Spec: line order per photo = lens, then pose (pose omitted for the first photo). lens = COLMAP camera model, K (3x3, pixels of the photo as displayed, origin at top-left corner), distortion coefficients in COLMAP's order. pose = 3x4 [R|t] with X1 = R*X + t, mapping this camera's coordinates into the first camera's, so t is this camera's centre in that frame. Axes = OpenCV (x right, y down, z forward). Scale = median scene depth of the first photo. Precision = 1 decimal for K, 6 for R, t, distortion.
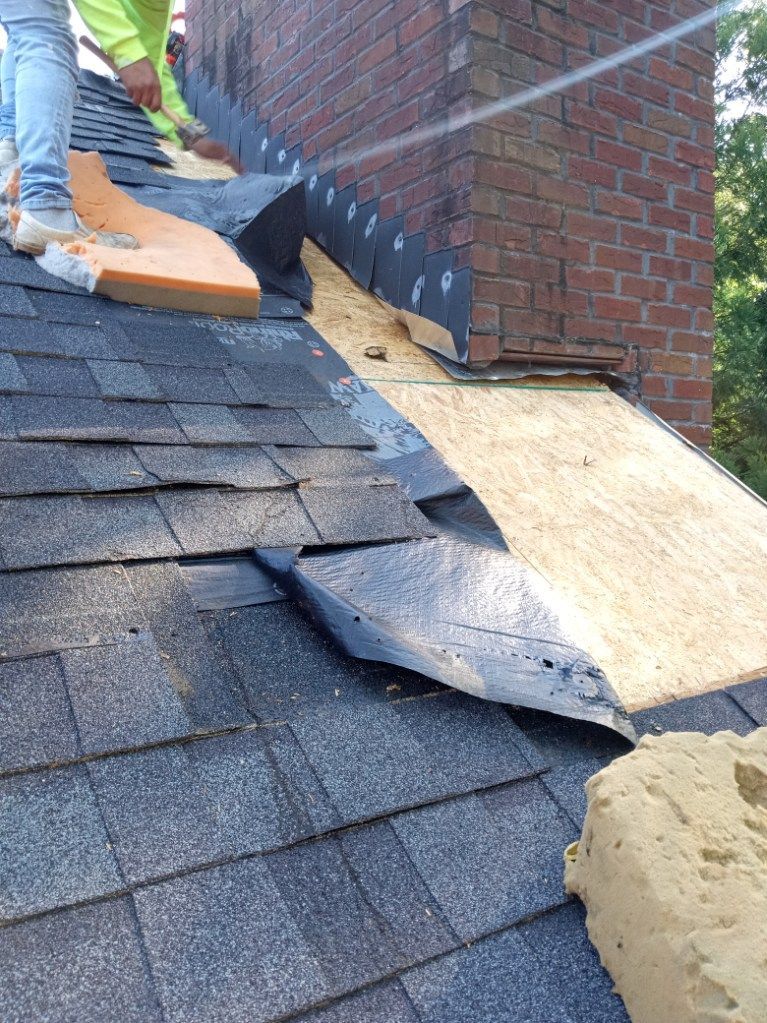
lens RADIAL K [[840.8, 0, 383.5], [0, 840.8, 511.5], [0, 0, 1]] dist [0.067066, -0.140126]
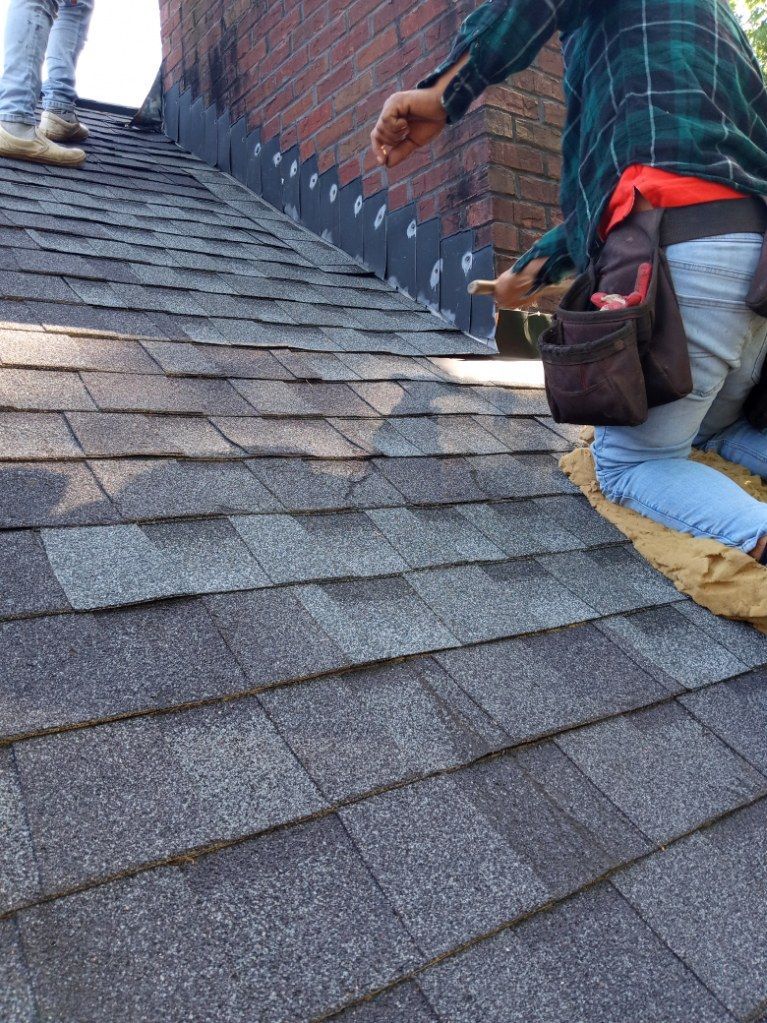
lens RADIAL K [[840.8, 0, 383.5], [0, 840.8, 511.5], [0, 0, 1]] dist [0.067066, -0.140126]
pose [[0.996663, -0.063898, 0.050788, -0.125650], [0.065562, 0.997342, -0.031799, 0.066164], [-0.048621, 0.035023, 0.998203, 0.009187]]
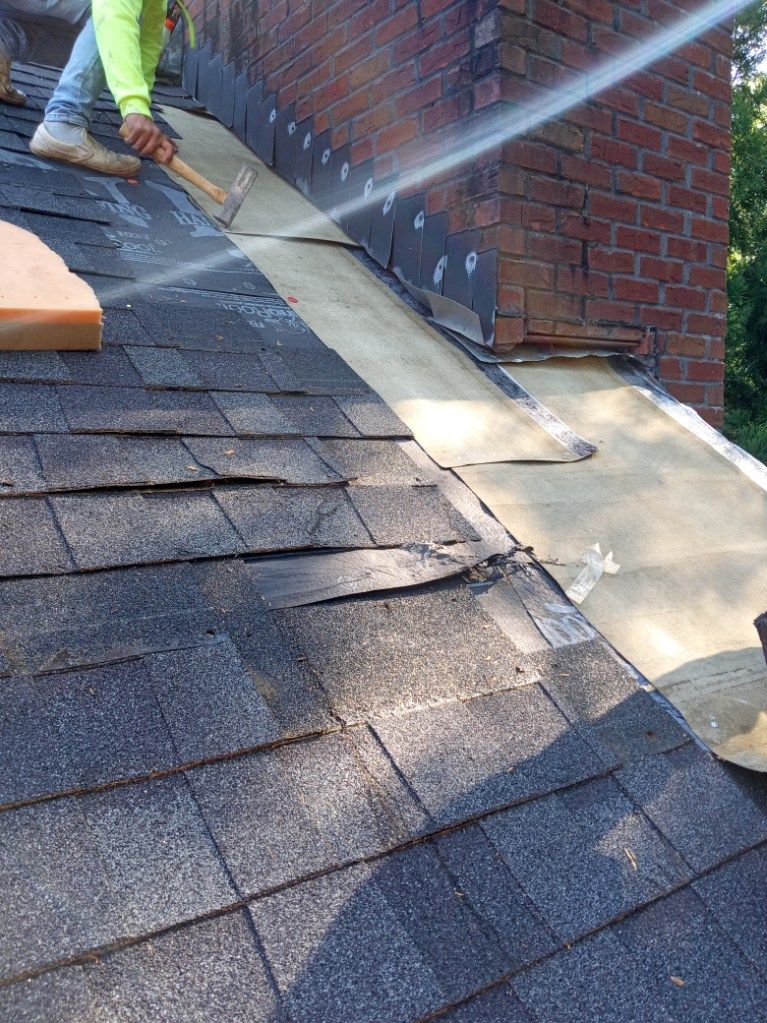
lens RADIAL K [[841.4, 0, 383.5], [0, 841.4, 511.5], [0, 0, 1]] dist [0.038464, -0.080469]
pose [[0.999497, 0.000317, 0.031727, -0.077840], [-0.001511, 0.999291, 0.037615, -0.024062], [-0.031693, -0.037644, 0.998789, 0.007295]]
